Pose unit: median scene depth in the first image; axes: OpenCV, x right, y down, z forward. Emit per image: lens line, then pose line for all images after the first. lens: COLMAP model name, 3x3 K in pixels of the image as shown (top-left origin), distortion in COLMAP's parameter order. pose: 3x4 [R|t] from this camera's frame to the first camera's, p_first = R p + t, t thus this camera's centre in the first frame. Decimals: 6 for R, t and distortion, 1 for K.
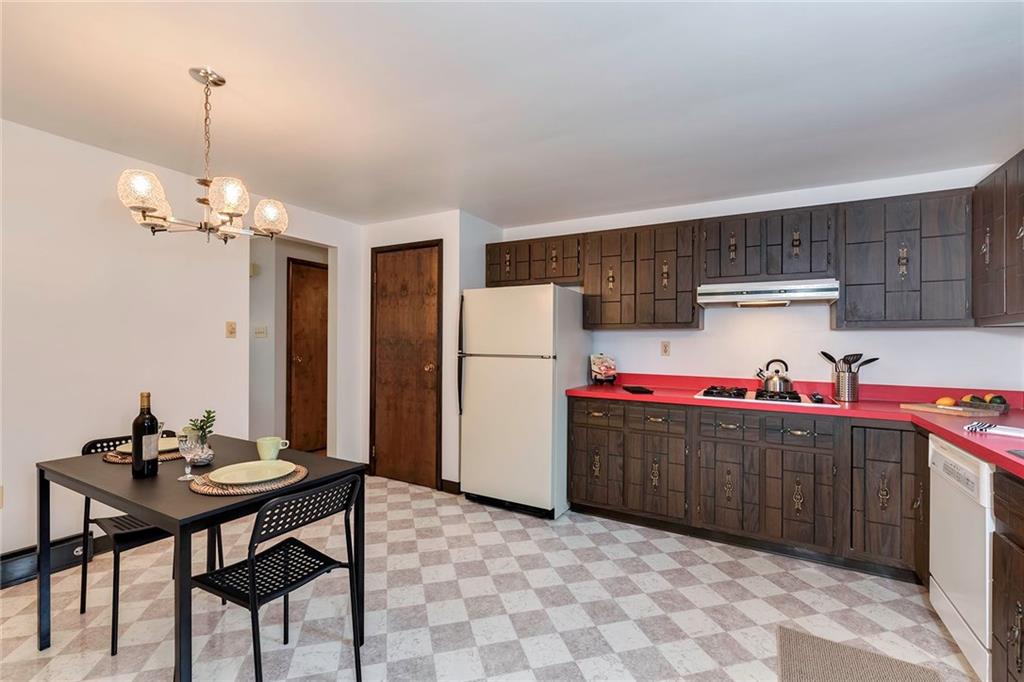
lens RADIAL K [[443.2, 0, 510.1], [0, 443.2, 336.3], [0, 0, 1]] dist [-0.000895, -0.001112]
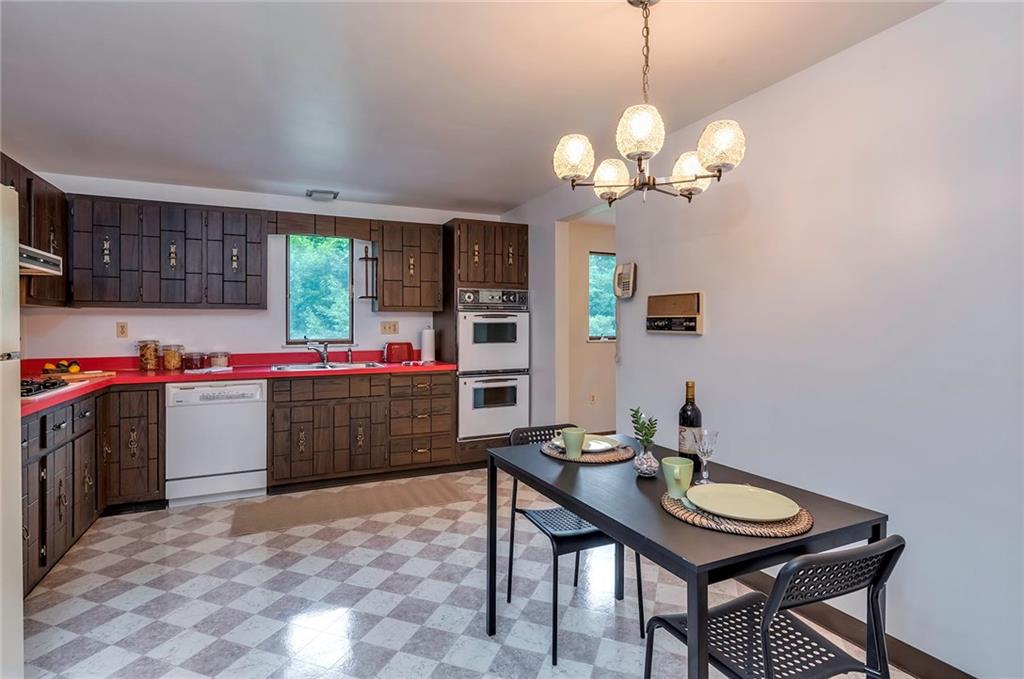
lens RADIAL K [[525.0, 0, 499.6], [0, 525.0, 318.0], [0, 0, 1]] dist [0.030620, 0.000481]
pose [[-0.799692, -0.005185, 0.600388, -0.658156], [-0.017990, 0.999721, -0.015328, 0.008724], [-0.600140, -0.023058, -0.799562, 1.199339]]
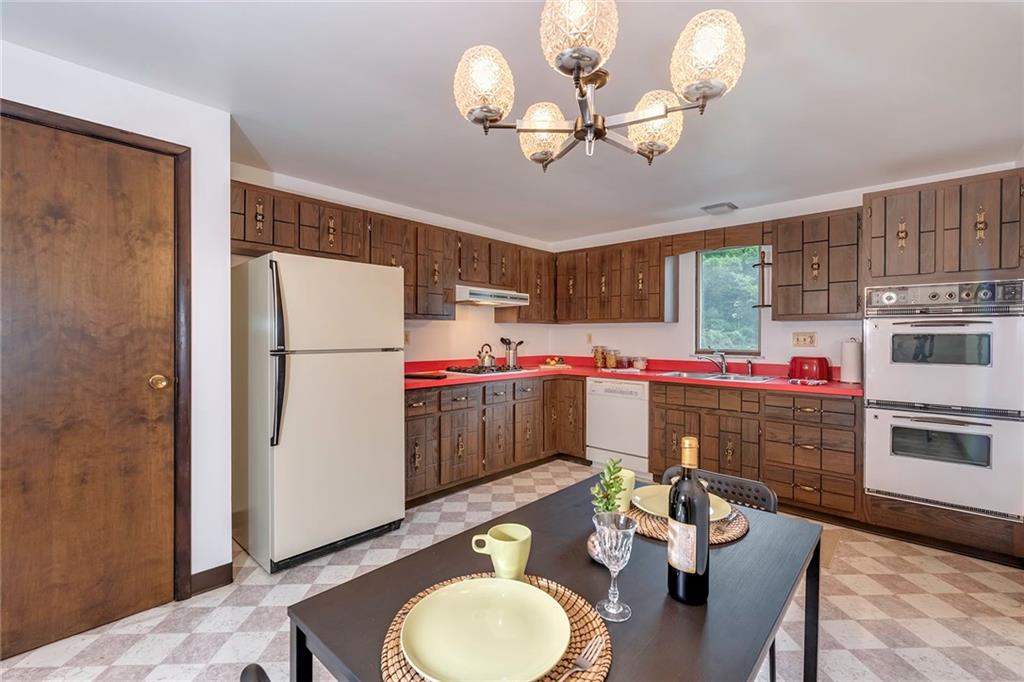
lens RADIAL K [[443.2, 0, 505.6], [0, 443.2, 332.4], [0, 0, 1]] dist [-0.000895, -0.001112]
pose [[0.241220, -0.006110, 0.970451, -0.757865], [-0.014788, 0.999841, 0.009971, 0.001034], [-0.970358, -0.016756, 0.241091, 0.602514]]
